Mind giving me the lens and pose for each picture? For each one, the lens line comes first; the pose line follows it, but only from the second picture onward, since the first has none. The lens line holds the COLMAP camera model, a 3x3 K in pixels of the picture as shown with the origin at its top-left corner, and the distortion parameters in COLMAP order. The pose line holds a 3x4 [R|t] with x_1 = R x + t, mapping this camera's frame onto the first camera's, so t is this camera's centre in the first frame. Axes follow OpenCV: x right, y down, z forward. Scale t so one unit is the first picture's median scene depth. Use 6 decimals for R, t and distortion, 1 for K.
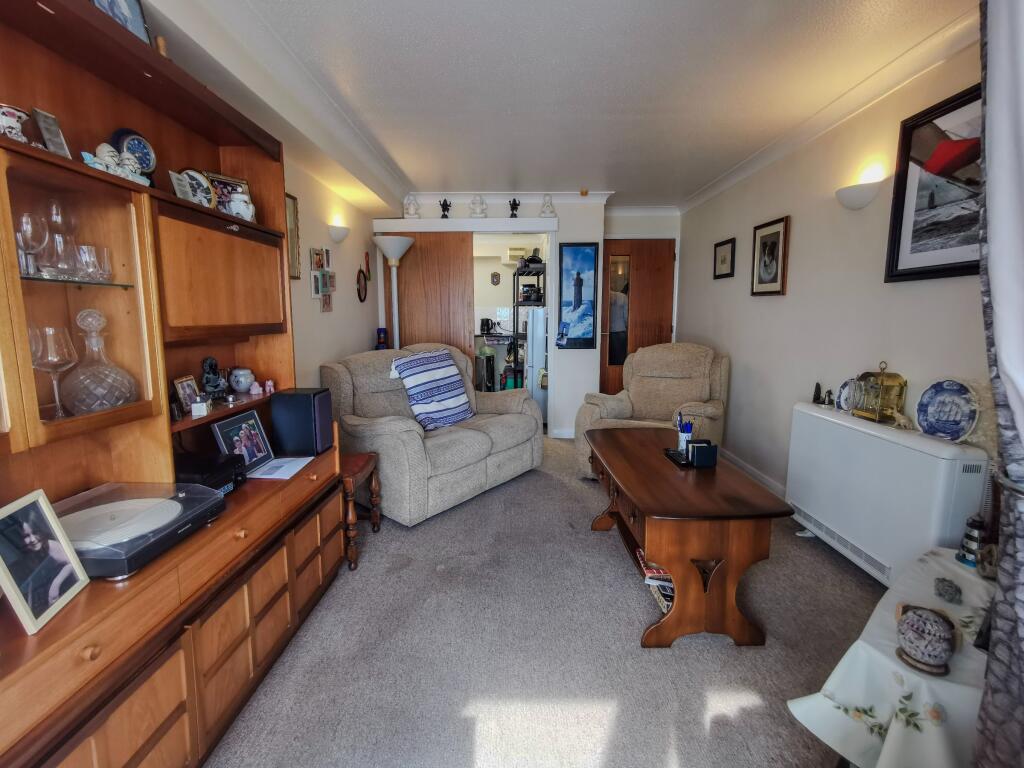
lens RADIAL K [[480.0, 0, 512.0], [0, 480.0, 384.0], [0, 0, 1]] dist [-0.000503, -0.000139]
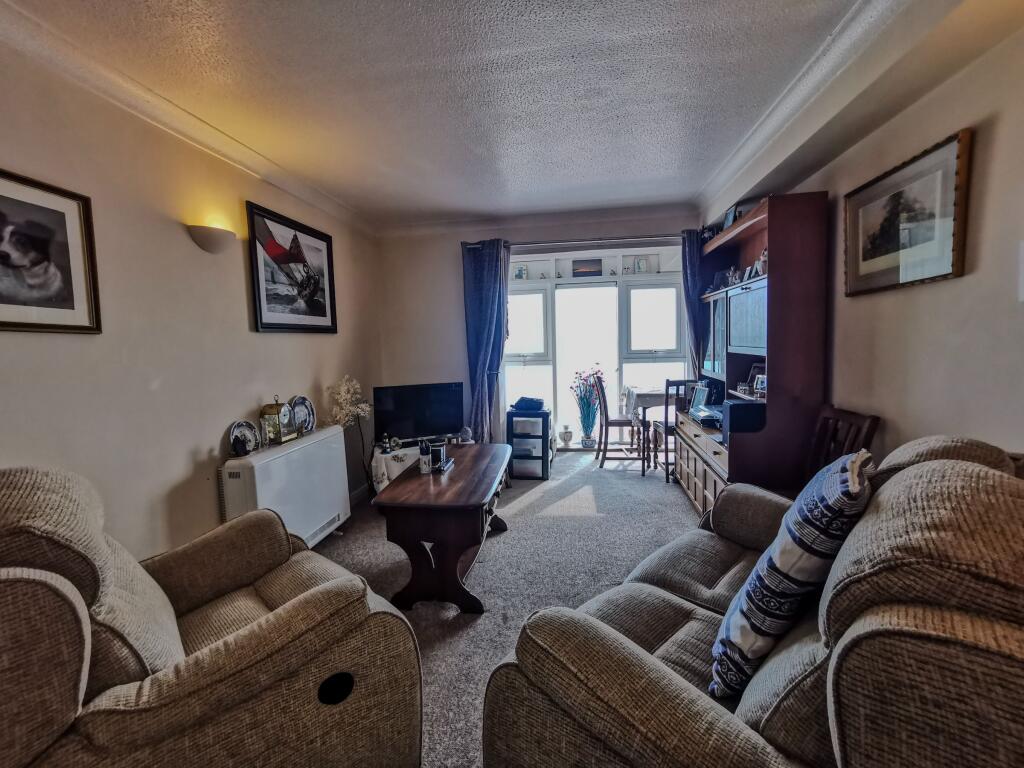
lens RADIAL K [[480.0, 0, 512.0], [0, 480.0, 384.0], [0, 0, 1]] dist [-0.000503, -0.000139]
pose [[-0.990568, 0.011510, 0.136535, -0.006992], [0.042554, 0.973034, 0.226701, -0.357803], [-0.130243, 0.230373, -0.964347, 2.281114]]
